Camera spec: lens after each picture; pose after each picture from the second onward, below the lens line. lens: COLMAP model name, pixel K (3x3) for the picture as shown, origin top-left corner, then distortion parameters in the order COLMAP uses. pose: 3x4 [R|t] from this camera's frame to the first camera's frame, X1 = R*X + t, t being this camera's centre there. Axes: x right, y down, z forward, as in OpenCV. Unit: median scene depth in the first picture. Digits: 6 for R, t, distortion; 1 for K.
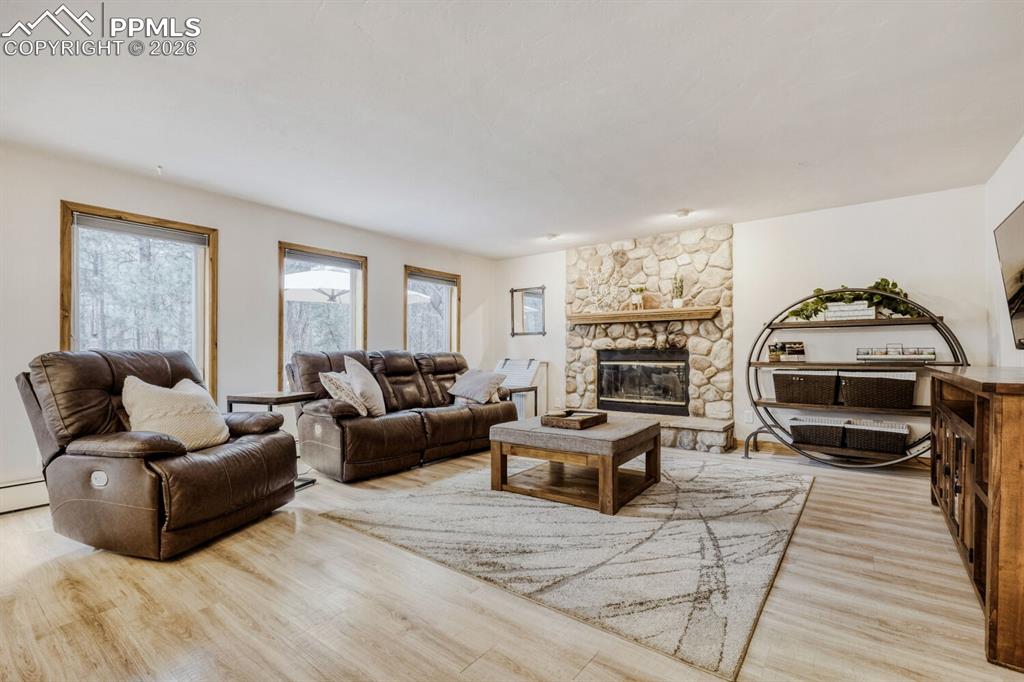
lens RADIAL K [[453.5, 0, 509.6], [0, 453.5, 350.0], [0, 0, 1]] dist [-0.005347, -0.001081]
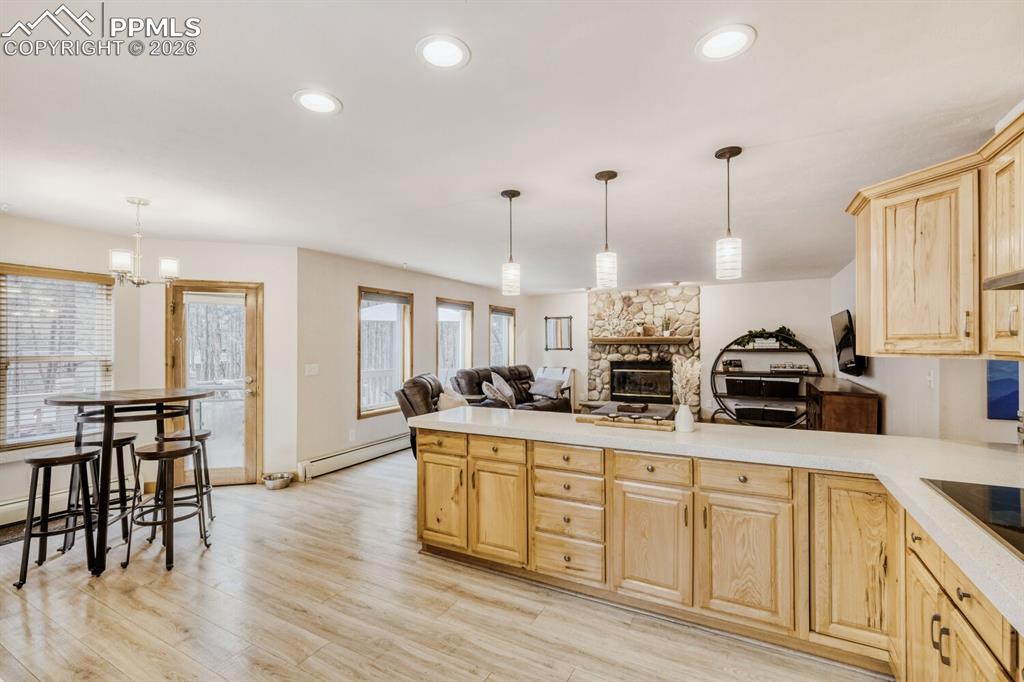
lens RADIAL K [[453.5, 0, 507.8], [0, 453.5, 342.5], [0, 0, 1]] dist [-0.005347, -0.001081]
pose [[0.987050, 0.000557, 0.160412, -0.430697], [-0.001015, 0.999996, 0.002773, -0.074948], [-0.160410, -0.002900, 0.987046, -0.477513]]
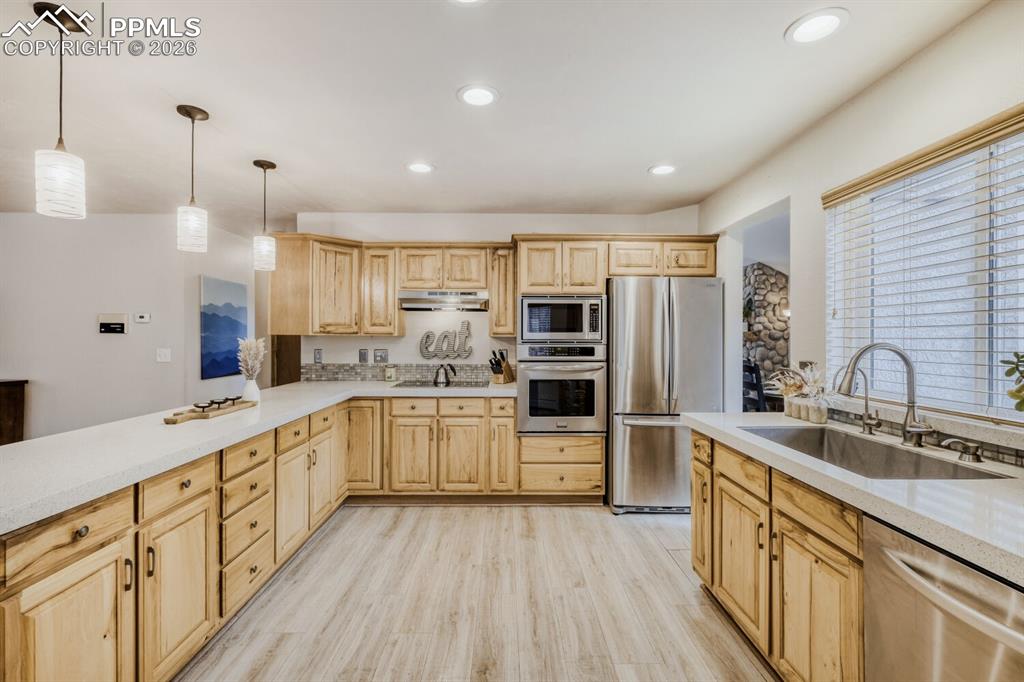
lens RADIAL K [[453.5, 0, 508.4], [0, 453.5, 339.6], [0, 0, 1]] dist [-0.005347, -0.001081]
pose [[-0.621145, -0.004233, 0.783684, -1.471660], [-0.014399, 0.999878, -0.006012, -0.009612], [-0.783564, -0.015019, -0.621130, 1.254765]]
